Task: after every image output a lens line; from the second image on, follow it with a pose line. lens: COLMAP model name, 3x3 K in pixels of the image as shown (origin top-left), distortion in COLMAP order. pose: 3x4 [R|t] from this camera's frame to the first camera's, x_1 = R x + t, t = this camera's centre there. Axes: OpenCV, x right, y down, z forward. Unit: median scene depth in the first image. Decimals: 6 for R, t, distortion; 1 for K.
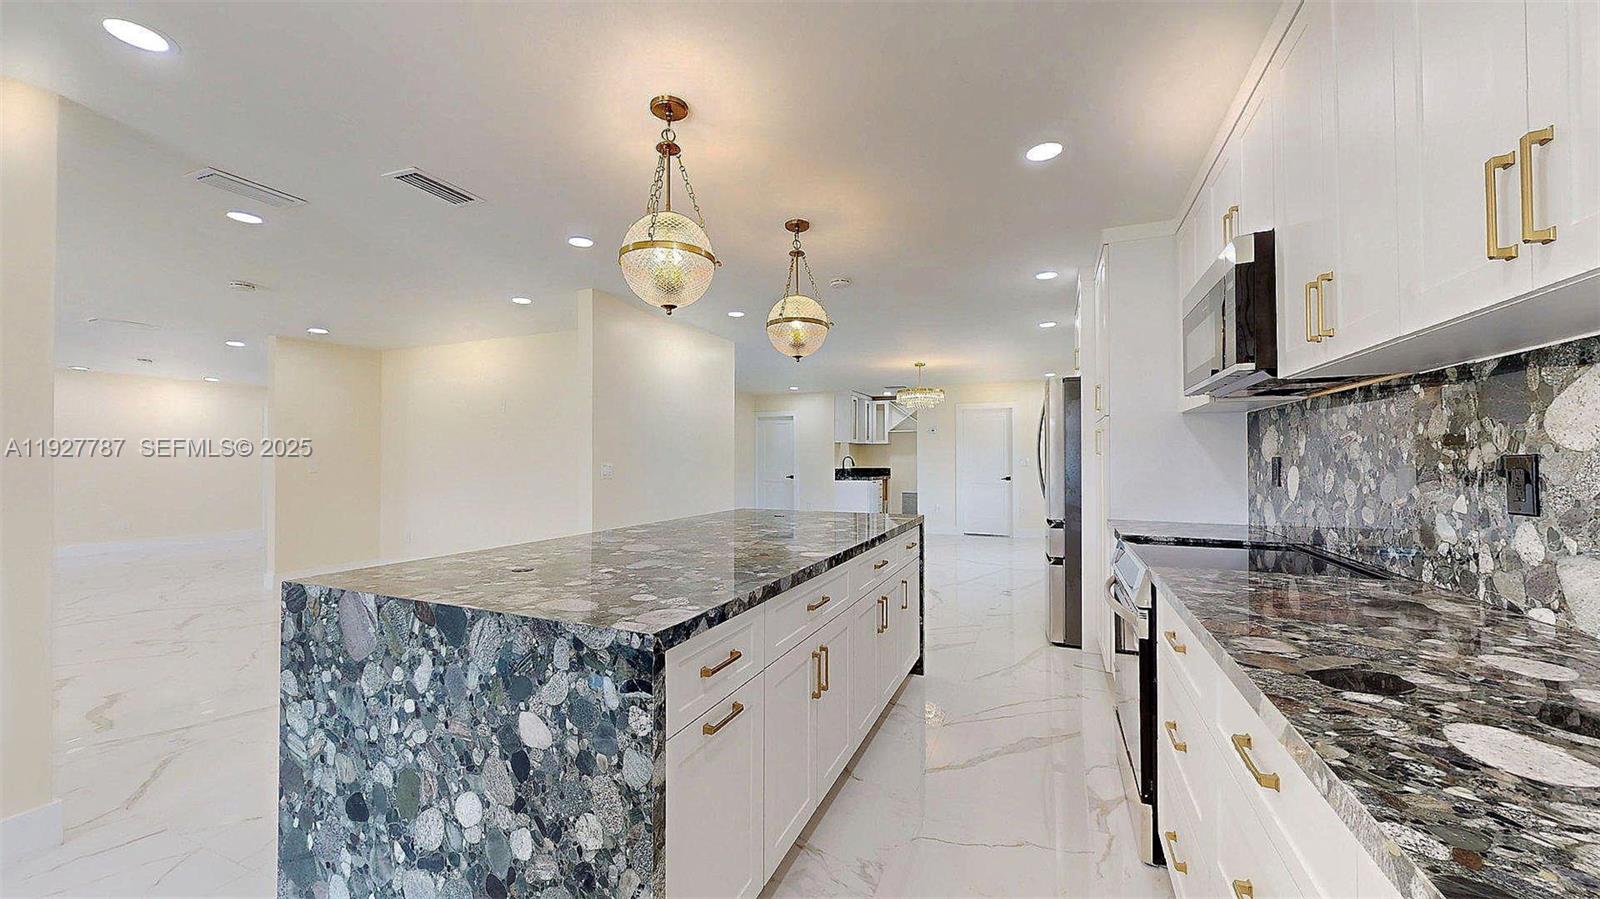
lens RADIAL K [[586.9, 0, 800.0], [0, 586.9, 449.5], [0, 0, 1]] dist [0.001999, 0.000076]
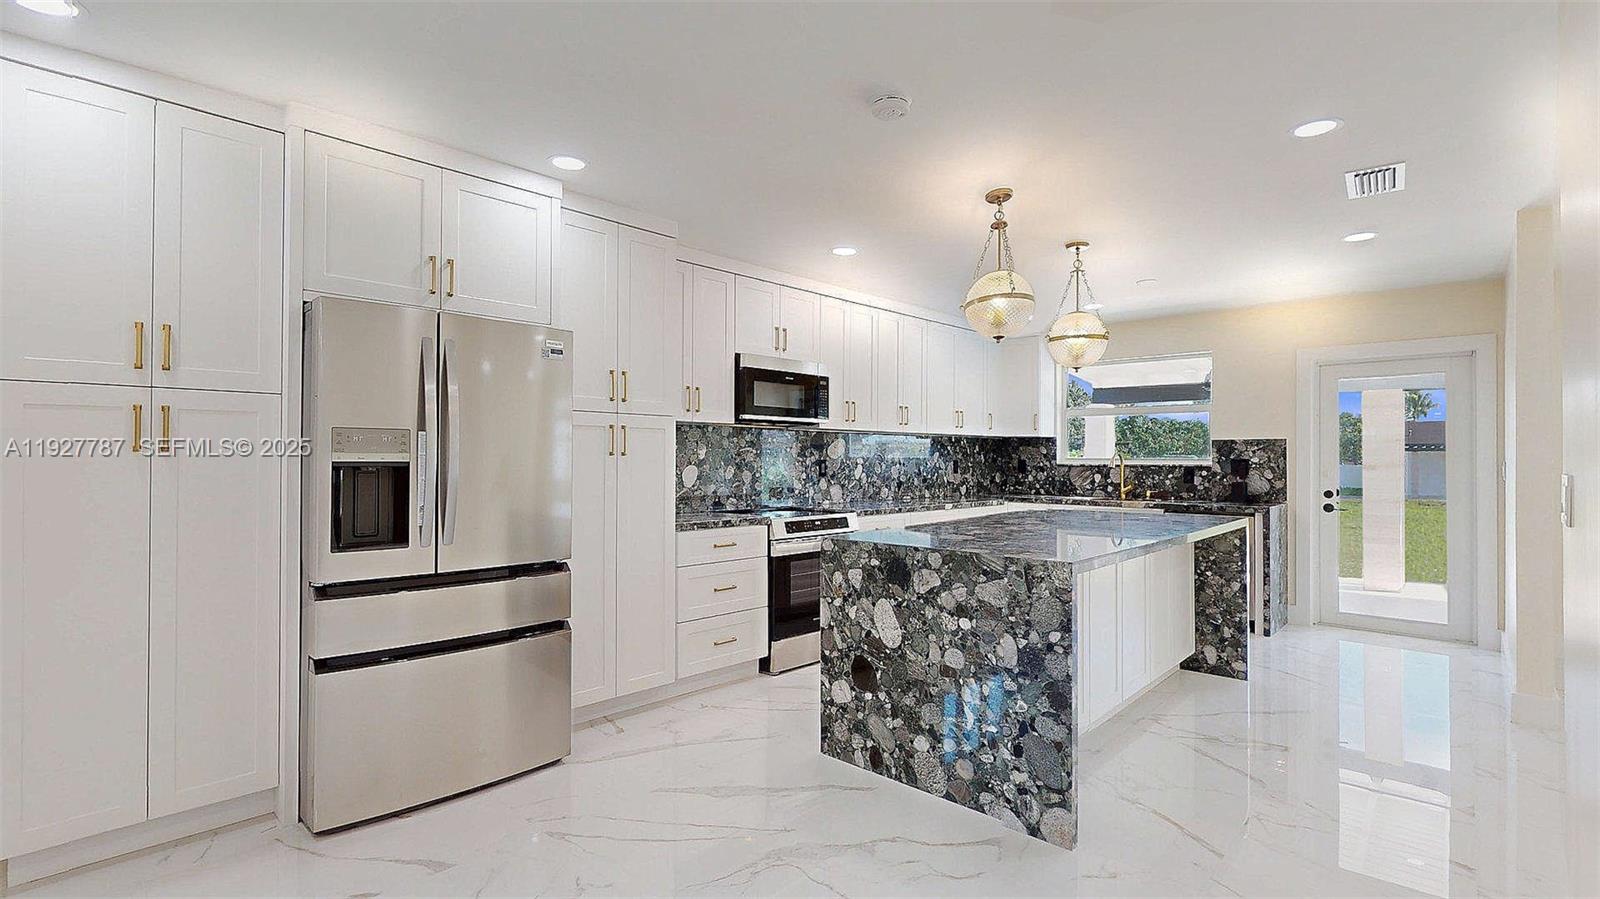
lens RADIAL K [[753.2, 0, 841.4], [0, 753.2, 447.3], [0, 0, 1]] dist [-0.024659, 0.000108]
pose [[-0.952148, 0.011051, 0.305436, -0.268985], [-0.000121, 0.999332, -0.036532, 0.090792], [-0.305636, -0.034821, -0.951512, 4.815295]]
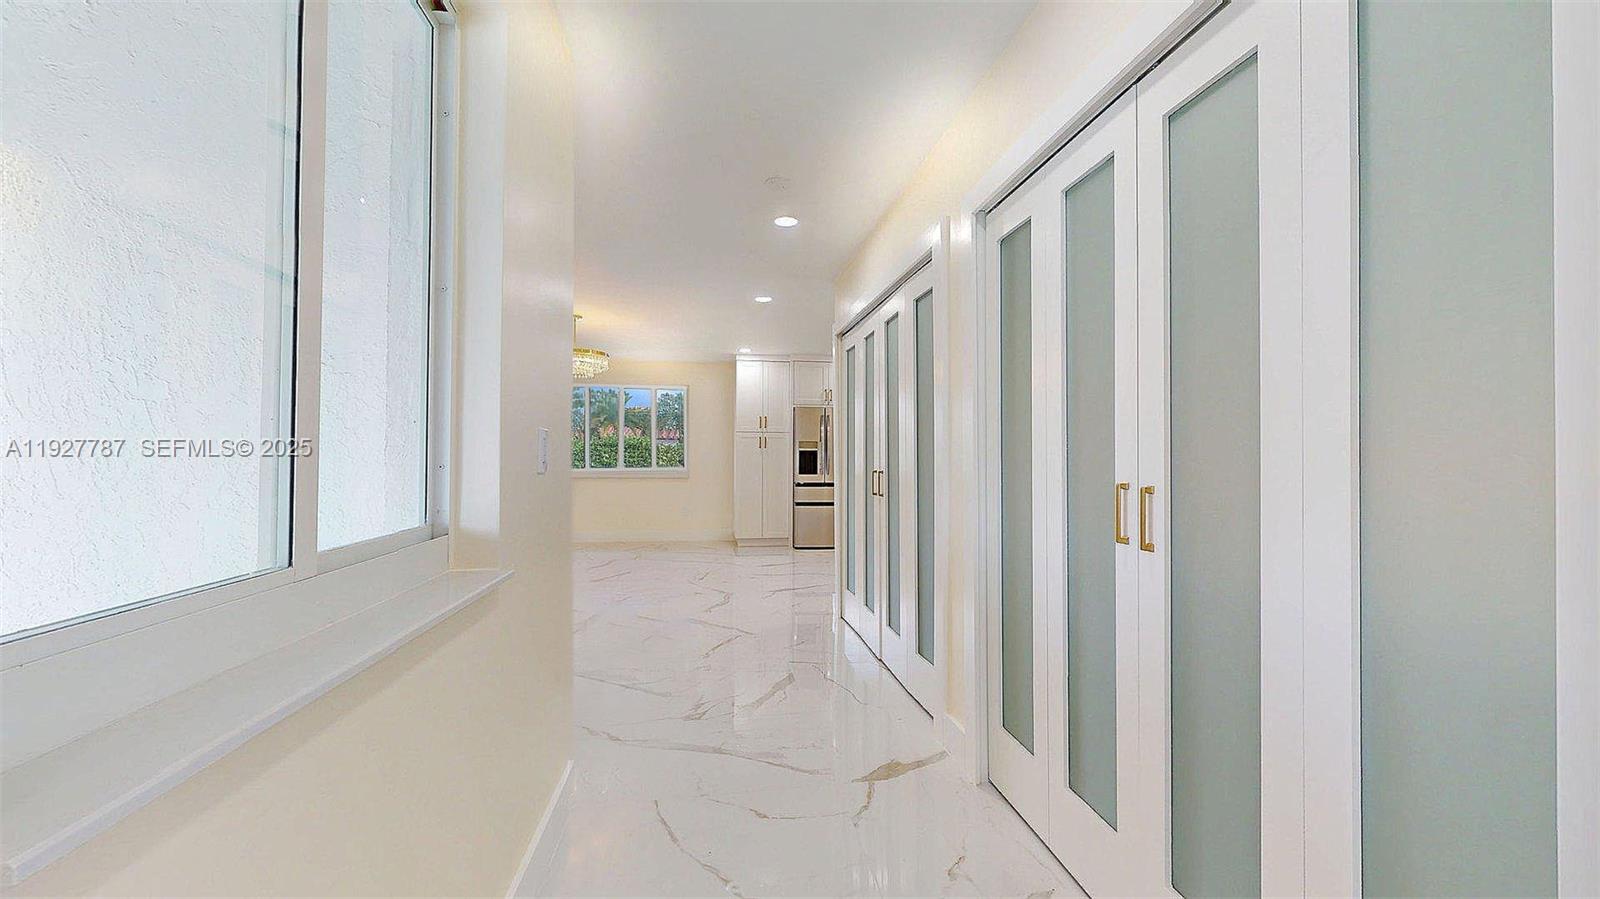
lens RADIAL K [[586.9, 0, 800.0], [0, 586.9, 449.5], [0, 0, 1]] dist [0.001999, 0.000076]
pose [[-0.540733, 0.019302, 0.840973, -3.140335], [-0.008966, 0.999548, -0.028707, 0.206184], [-0.841147, -0.023063, -0.540315, 6.417734]]
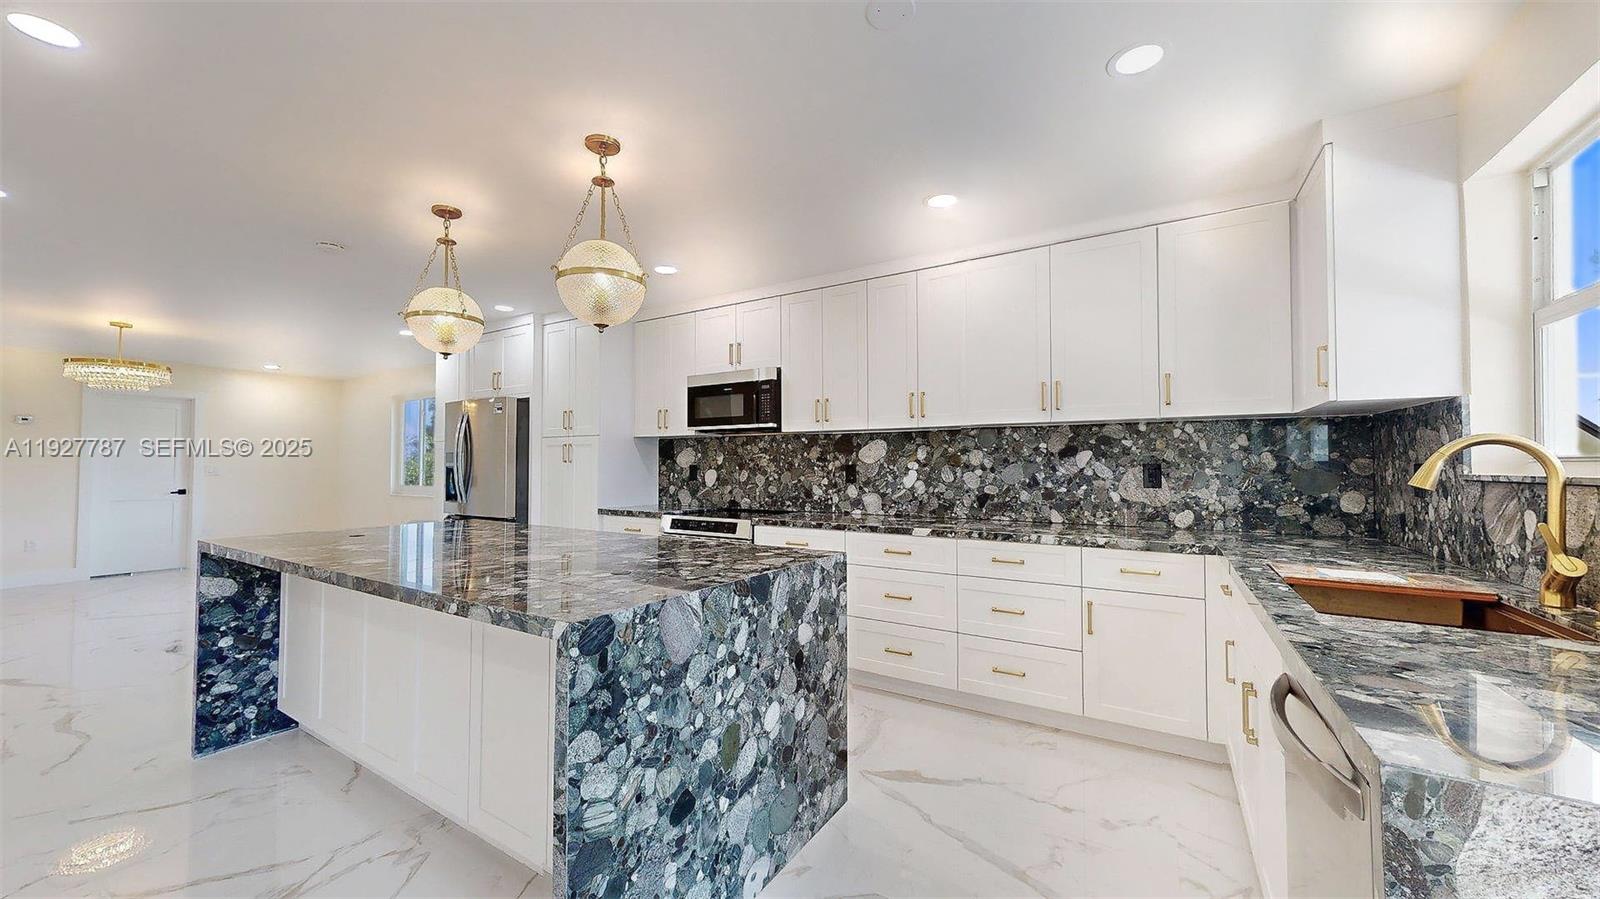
lens RADIAL K [[586.9, 0, 800.0], [0, 586.9, 449.5], [0, 0, 1]] dist [0.001999, 0.000076]
pose [[0.159109, 0.029557, 0.986819, -1.829262], [-0.016800, 0.999488, -0.027227, 0.017265], [-0.987118, -0.012246, 0.159524, 0.679441]]
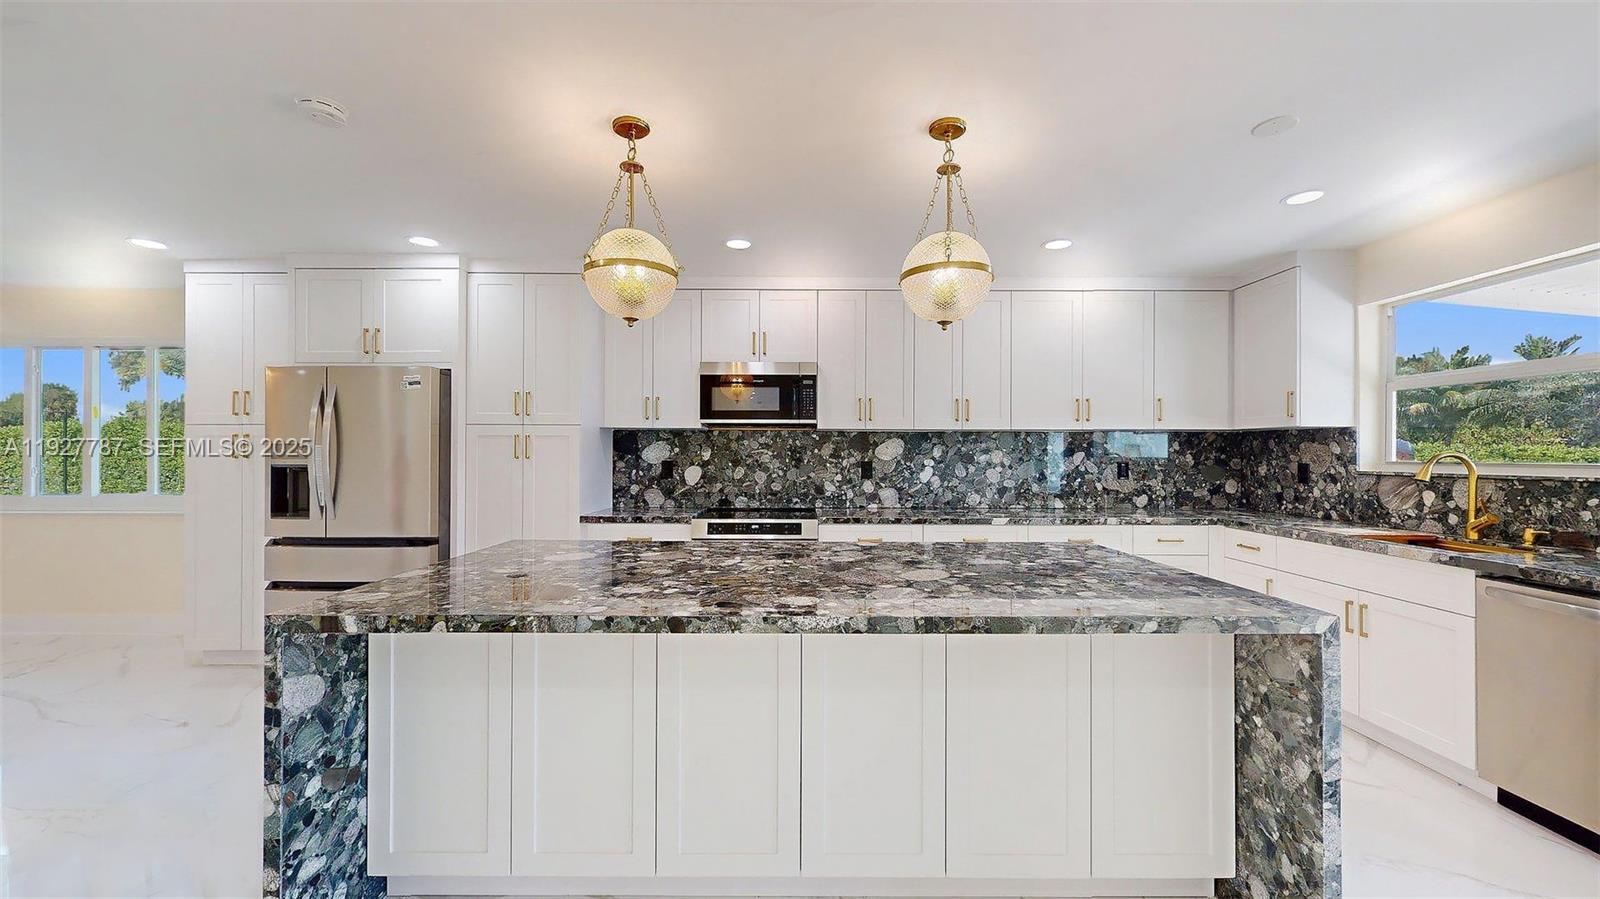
lens RADIAL K [[586.9, 0, 800.0], [0, 586.9, 449.5], [0, 0, 1]] dist [0.001999, 0.000076]
pose [[-0.397644, 0.006863, 0.917514, -1.582257], [-0.017727, 0.999728, -0.015161, -0.000616], [-0.917369, -0.022294, -0.397414, 2.439540]]
